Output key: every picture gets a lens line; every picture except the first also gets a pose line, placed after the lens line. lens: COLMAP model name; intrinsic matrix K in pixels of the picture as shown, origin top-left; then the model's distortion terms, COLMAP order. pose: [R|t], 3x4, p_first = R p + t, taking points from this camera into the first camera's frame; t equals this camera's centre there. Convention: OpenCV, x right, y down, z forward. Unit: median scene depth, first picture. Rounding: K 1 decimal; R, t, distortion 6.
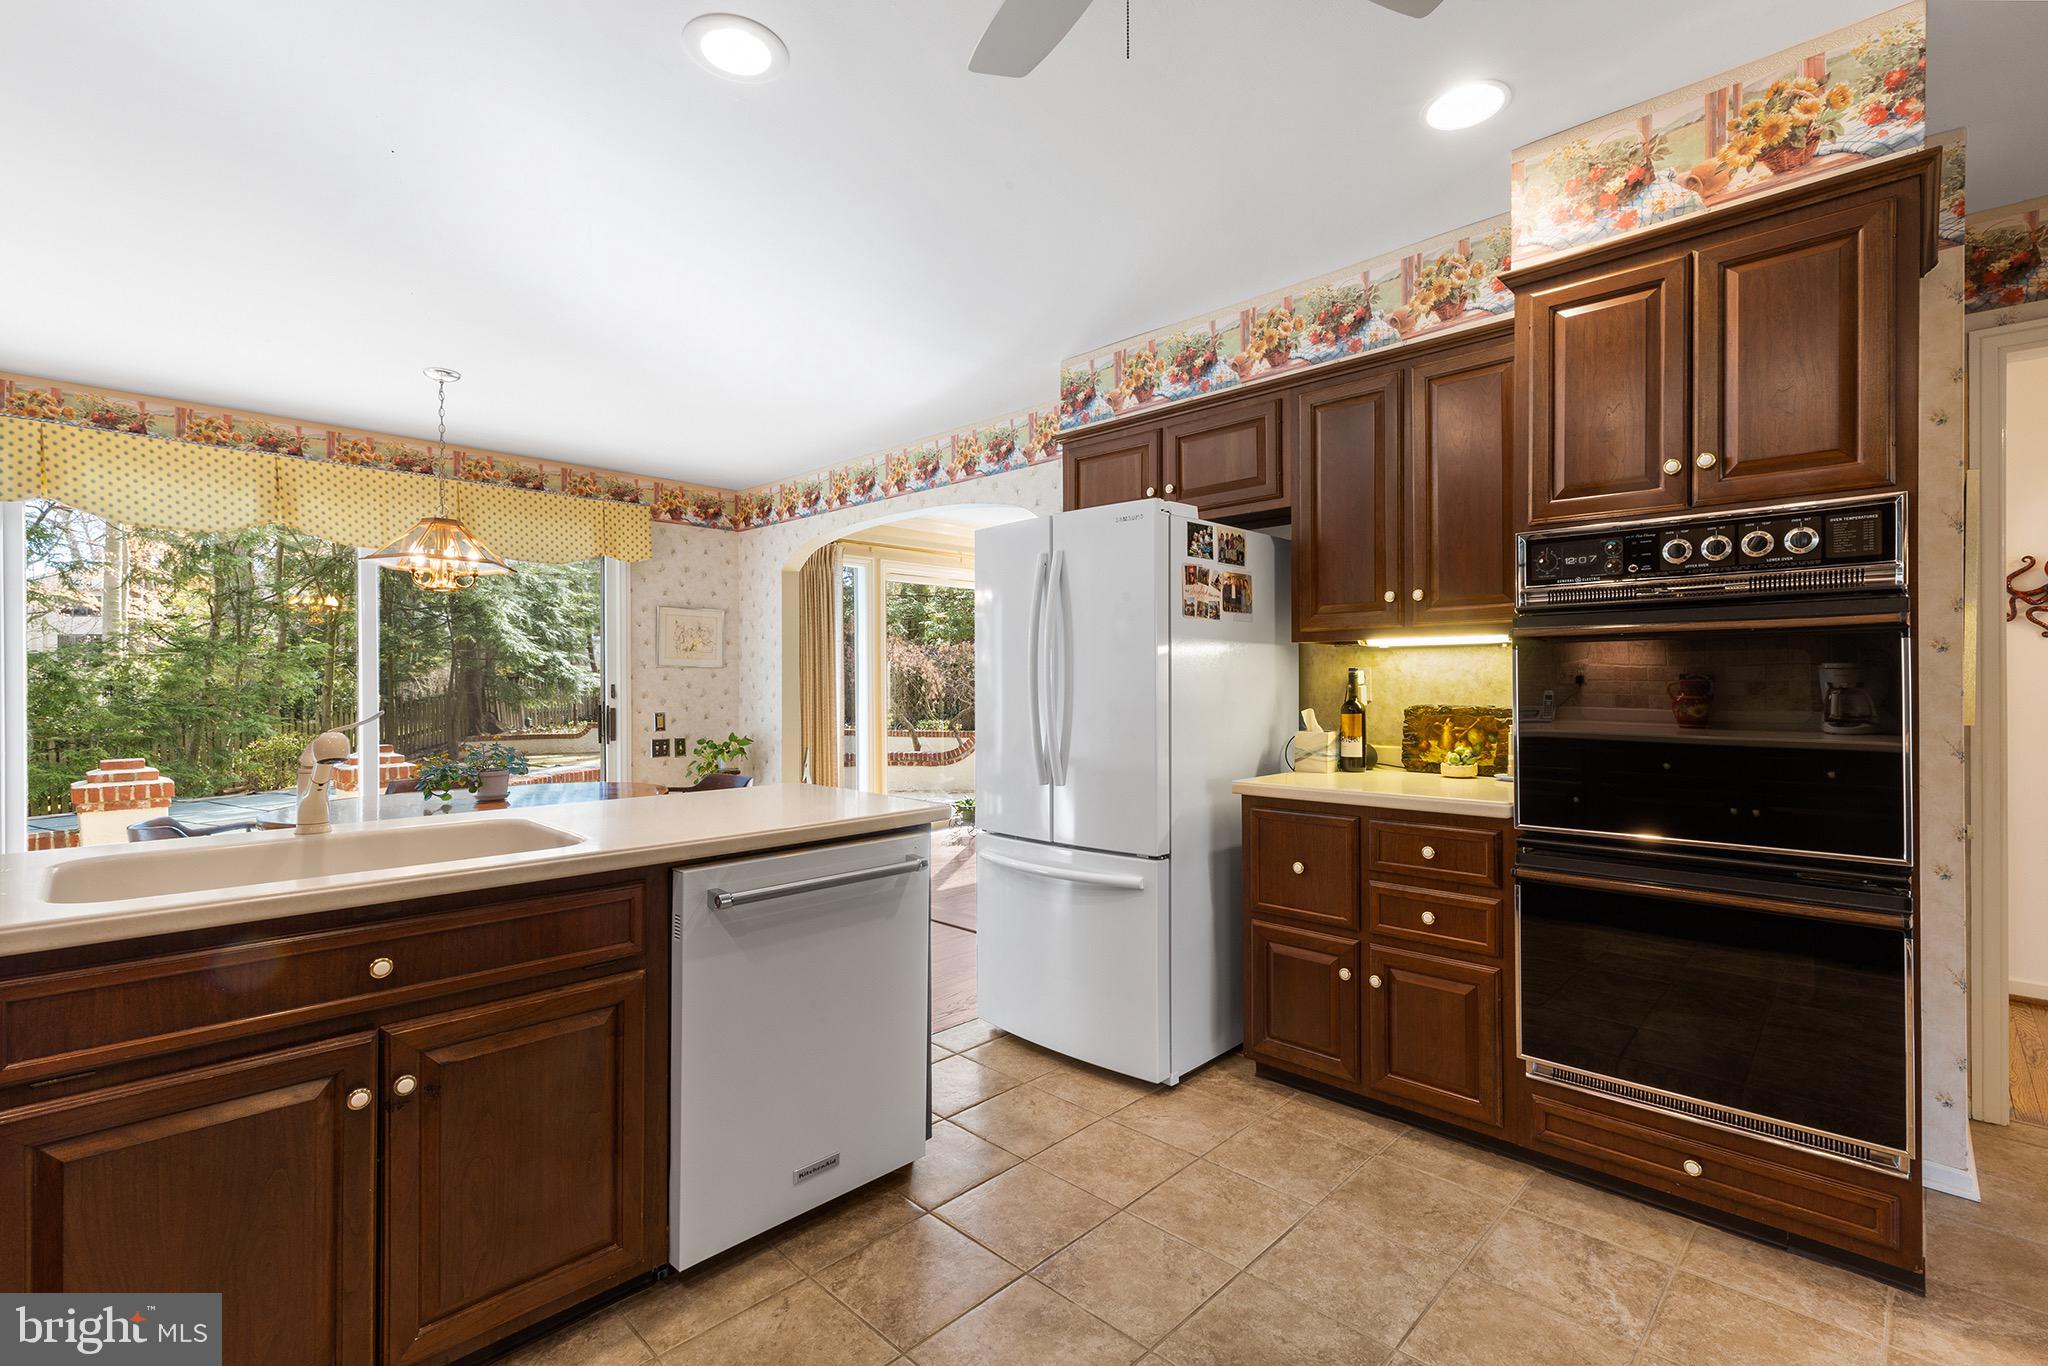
lens RADIAL K [[926.9, 0, 1023.9], [0, 926.9, 683.9], [0, 0, 1]] dist [0.002690, -0.001470]
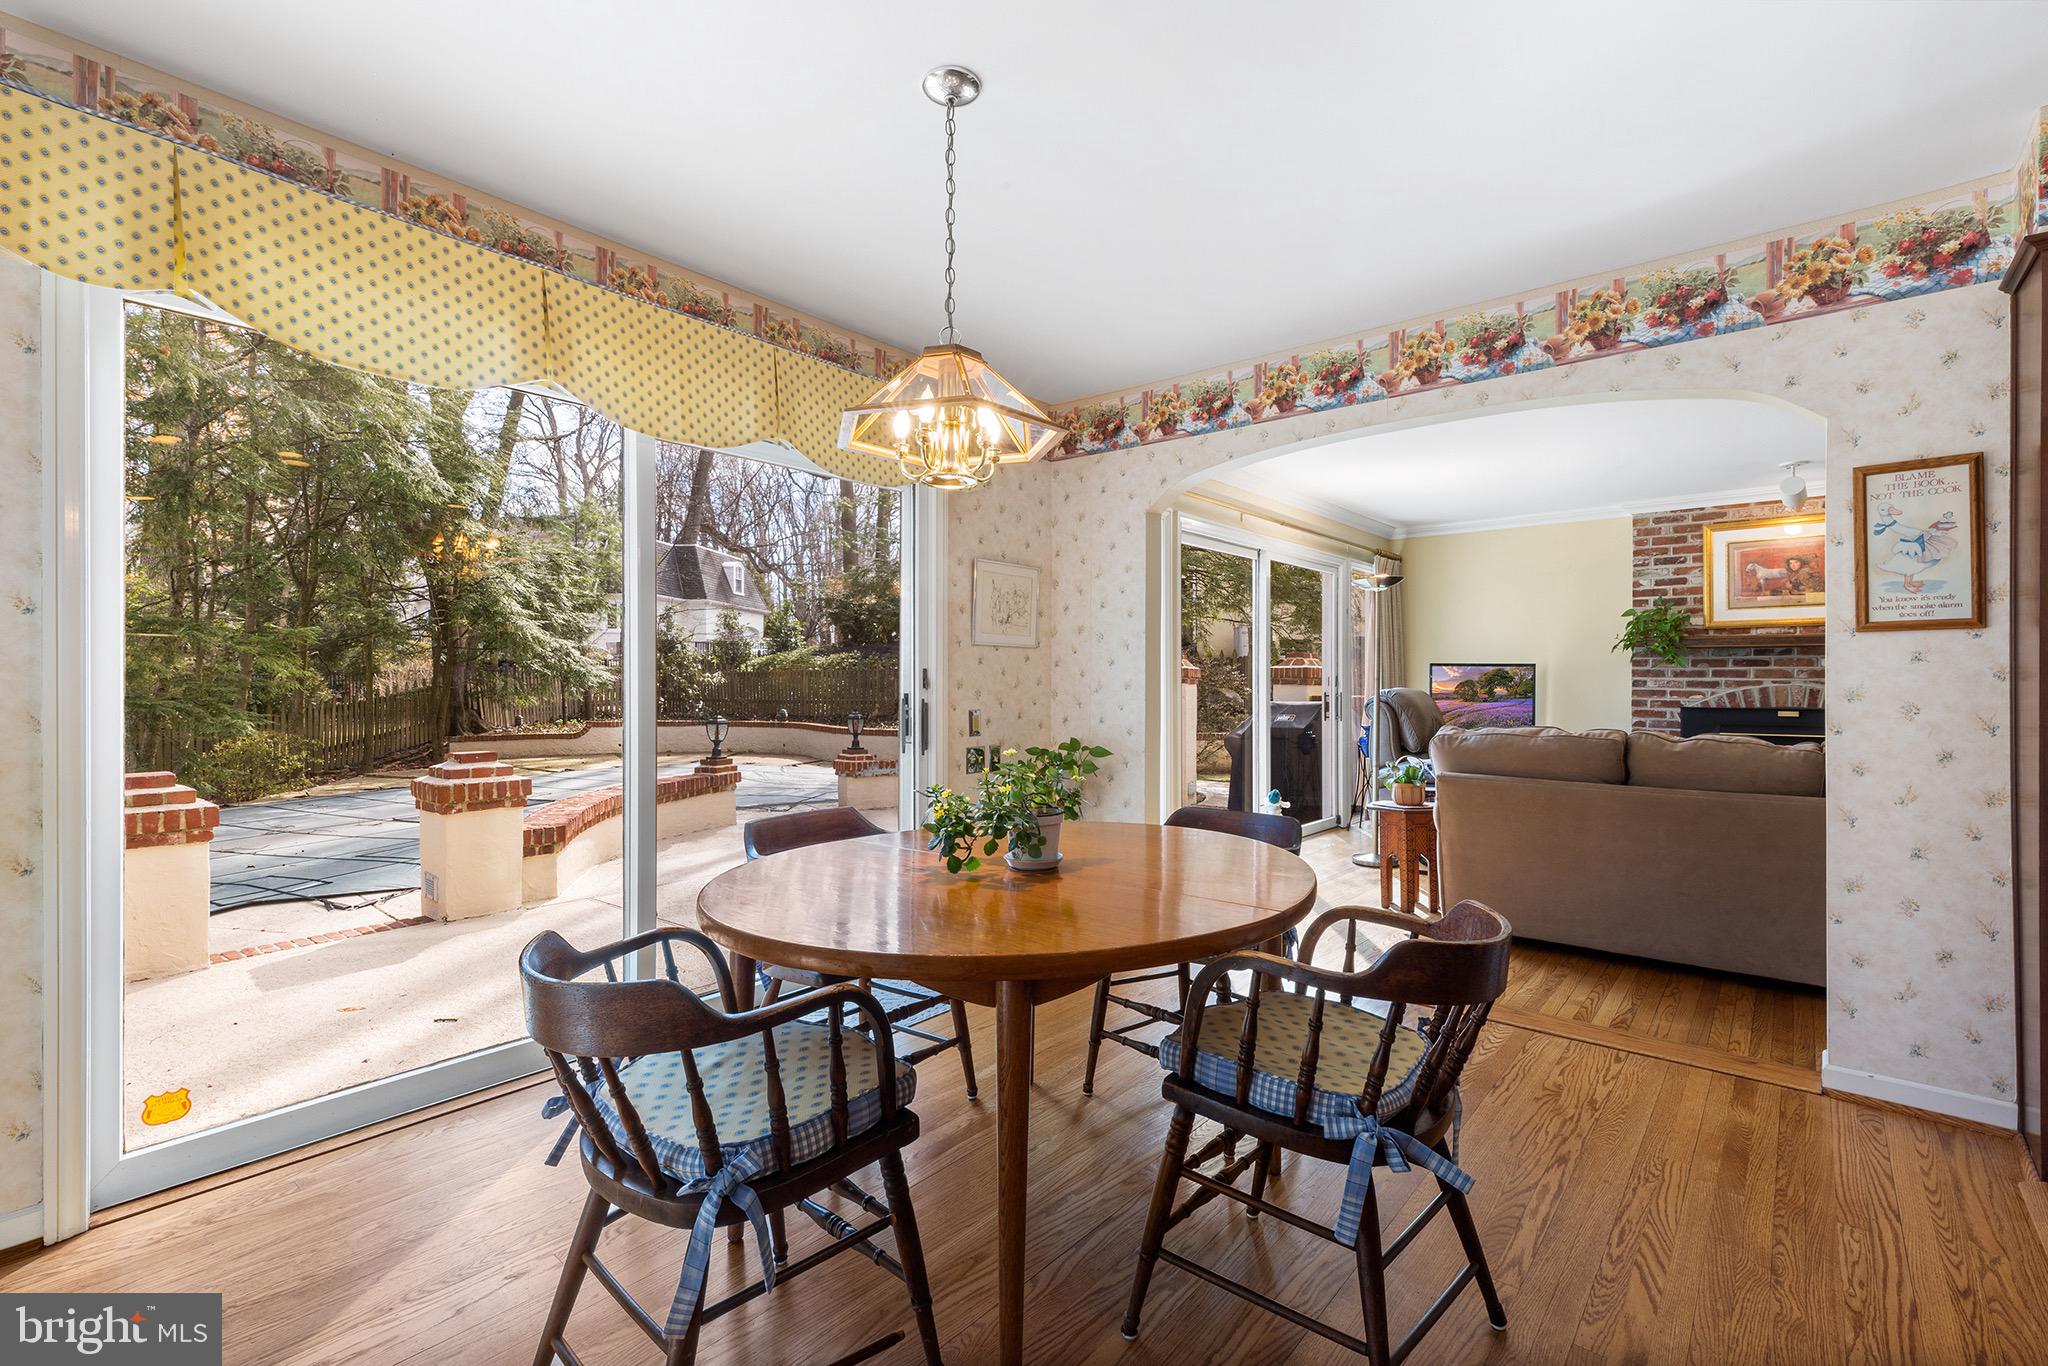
lens RADIAL K [[926.9, 0, 1015.3], [0, 926.9, 685.6], [0, 0, 1]] dist [0.002690, -0.001470]
pose [[0.997804, 0.006667, 0.065906, -0.408177], [-0.006826, 0.999974, 0.002194, 0.010657], [-0.065889, -0.002639, 0.997823, 0.295692]]
